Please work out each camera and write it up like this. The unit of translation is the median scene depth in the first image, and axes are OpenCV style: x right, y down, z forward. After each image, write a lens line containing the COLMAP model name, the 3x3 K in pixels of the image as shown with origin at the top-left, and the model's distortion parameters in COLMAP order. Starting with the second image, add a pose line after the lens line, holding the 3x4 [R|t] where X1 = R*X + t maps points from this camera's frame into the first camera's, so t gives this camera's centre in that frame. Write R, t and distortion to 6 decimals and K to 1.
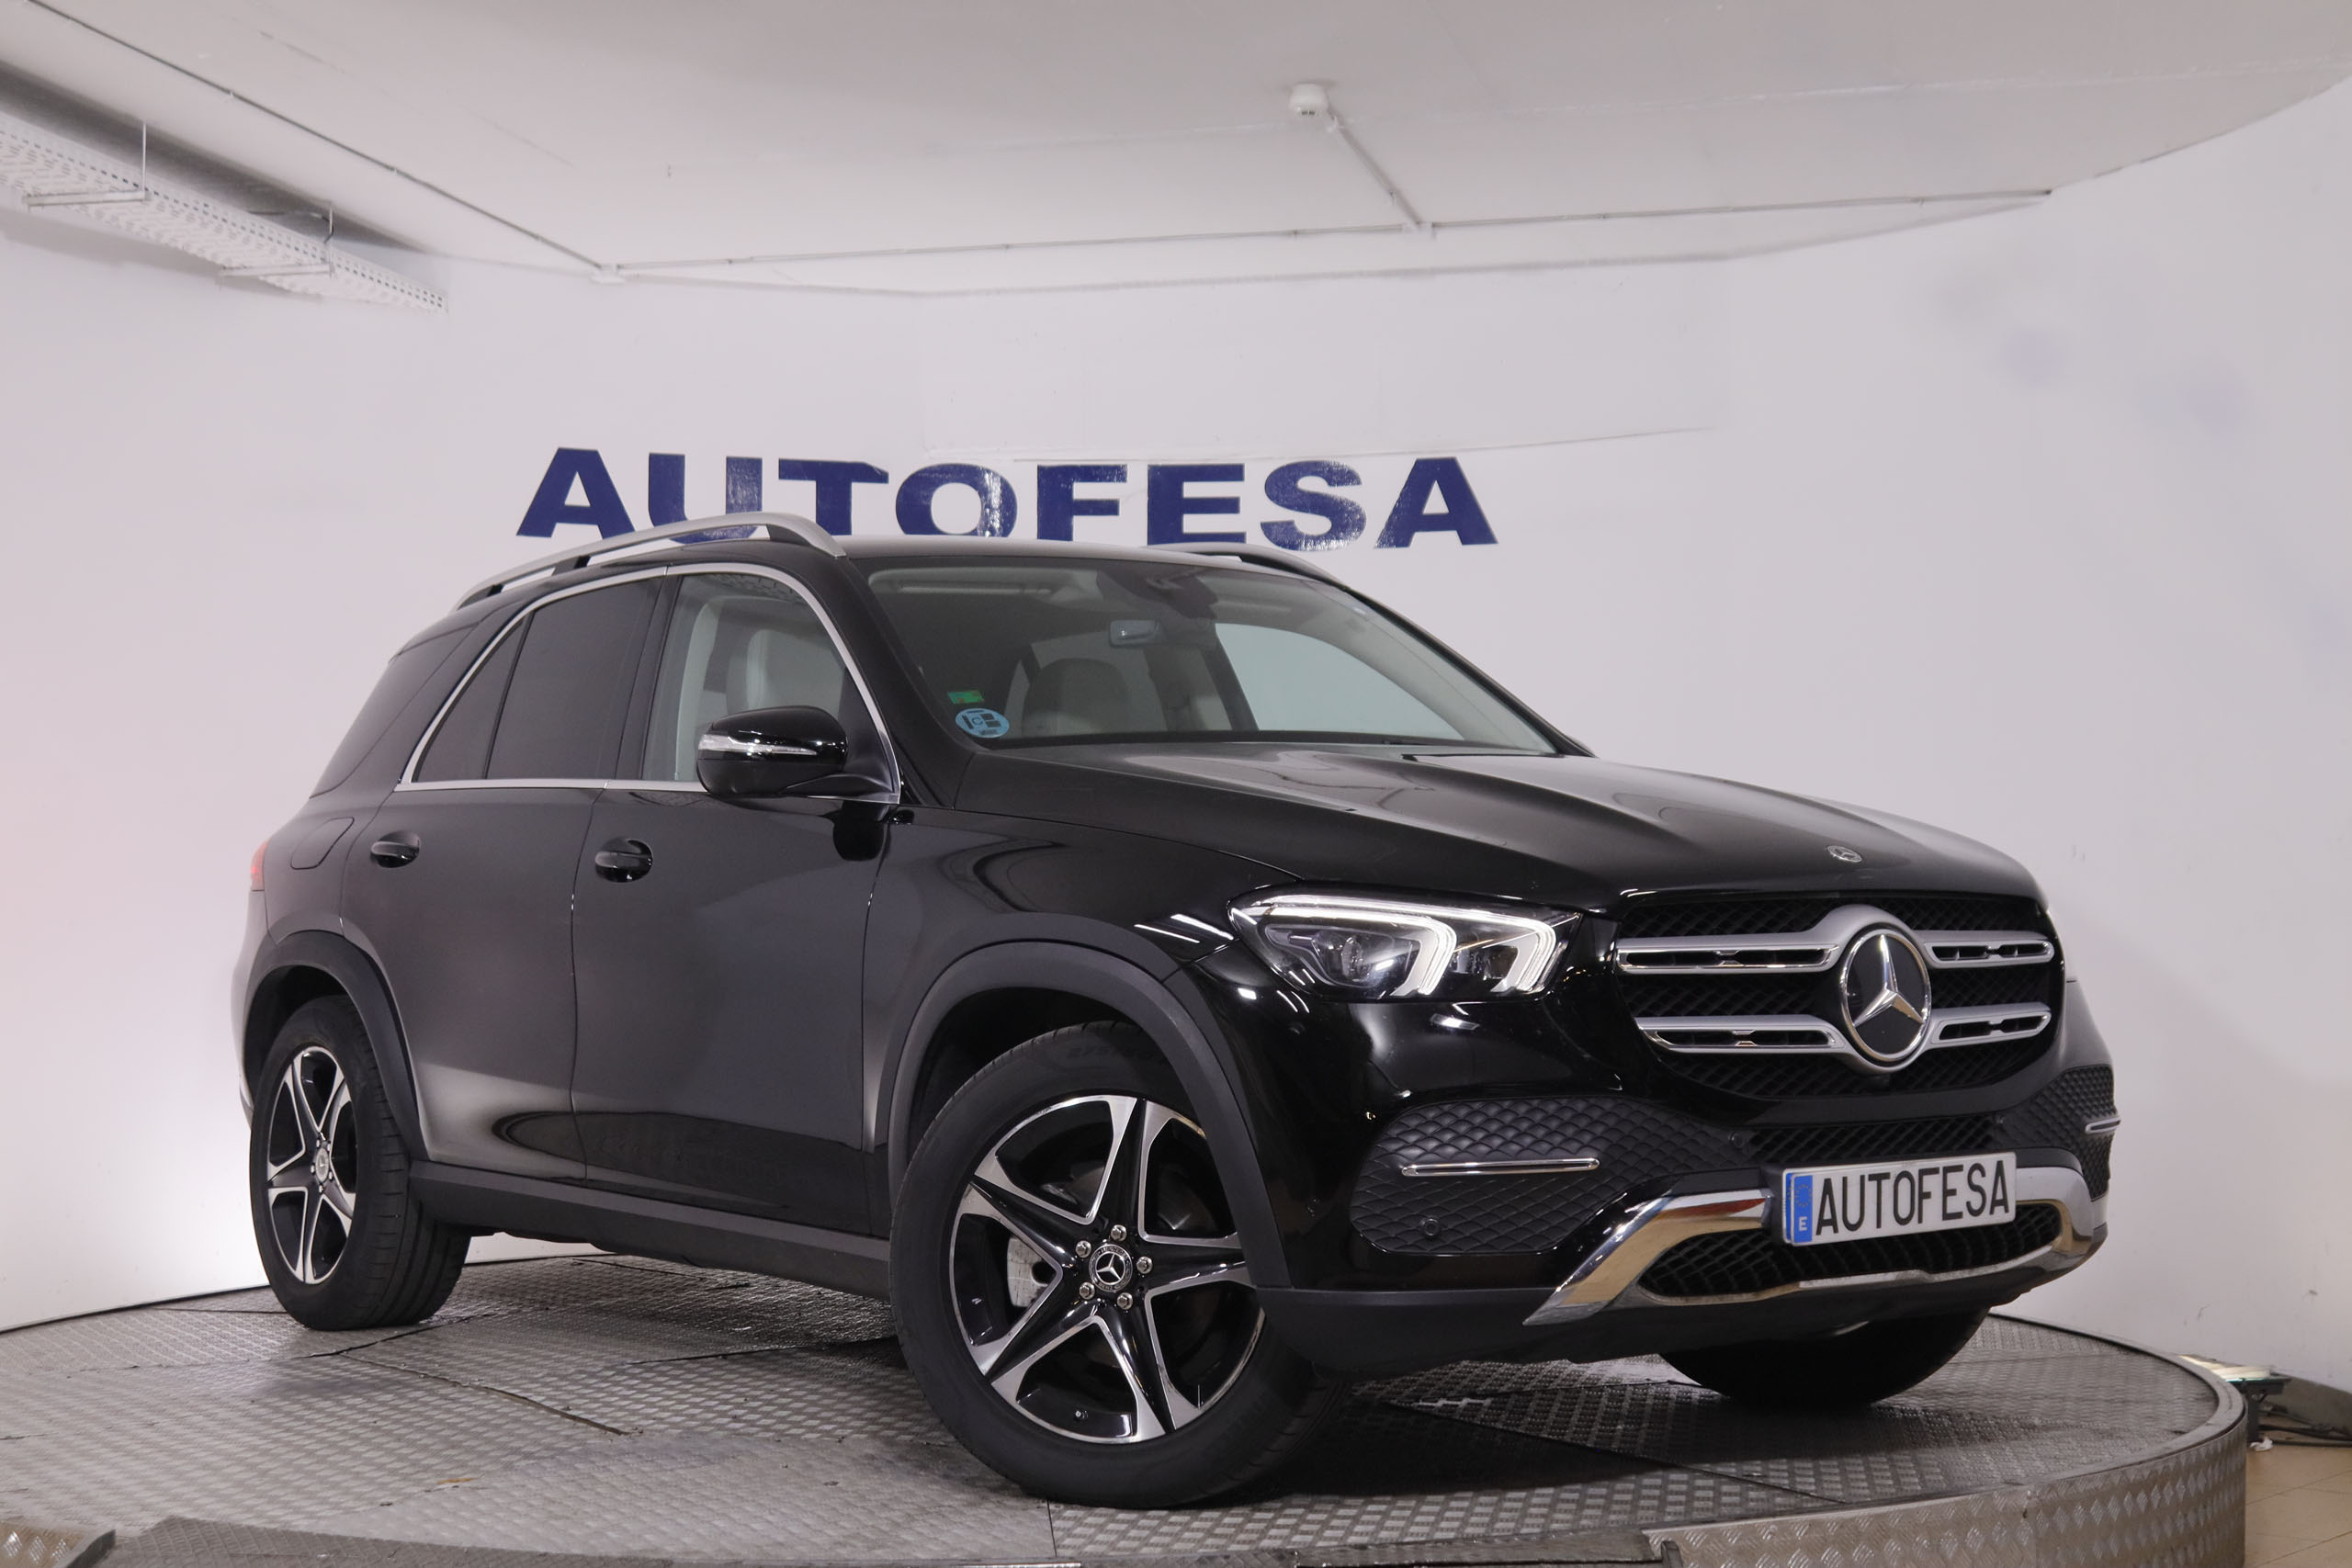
lens RADIAL K [[3552.3, 0, 1184.5], [0, 3552.3, 778.2], [0, 0, 1]] dist [-0.054255, 0.162108]
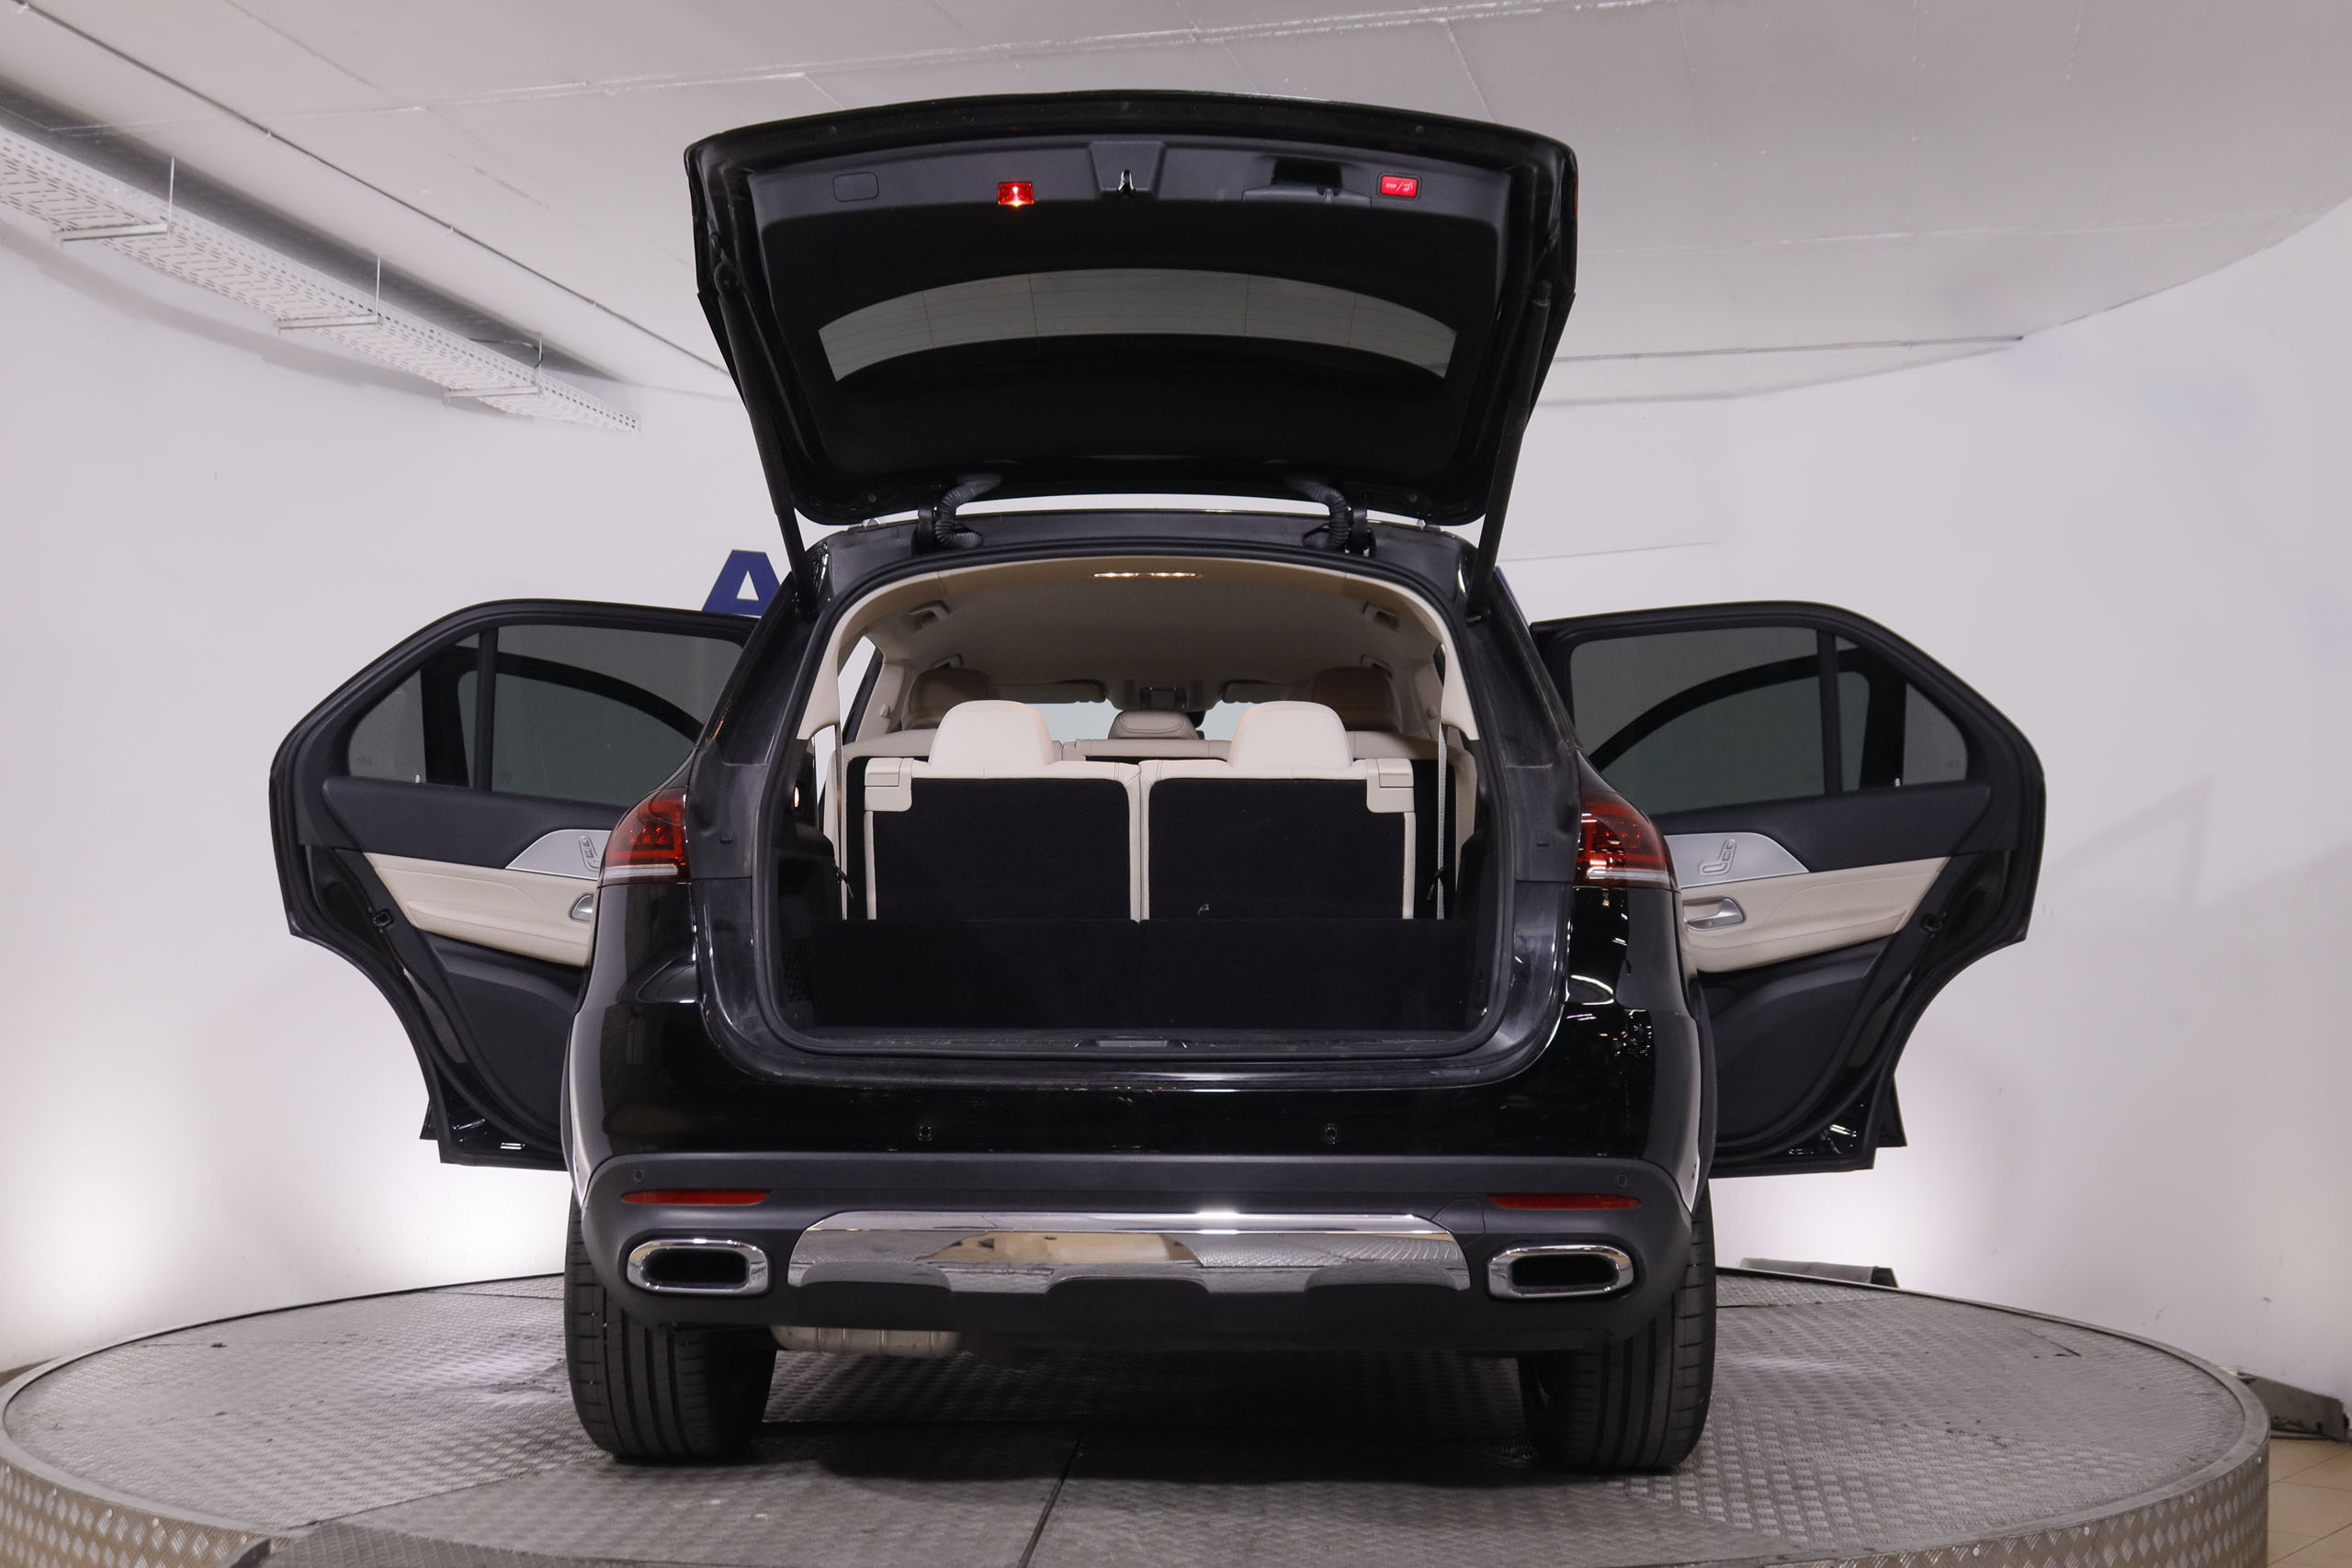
lens RADIAL K [[2746.9, 0, 1180.1], [0, 2746.9, 779.7], [0, 0, 1]] dist [-0.089874, 0.080630]
pose [[0.999808, 0.011124, -0.016151, -0.014152], [-0.011539, 0.999599, -0.025872, 0.004853], [0.015857, 0.026054, 0.999535, 0.106937]]
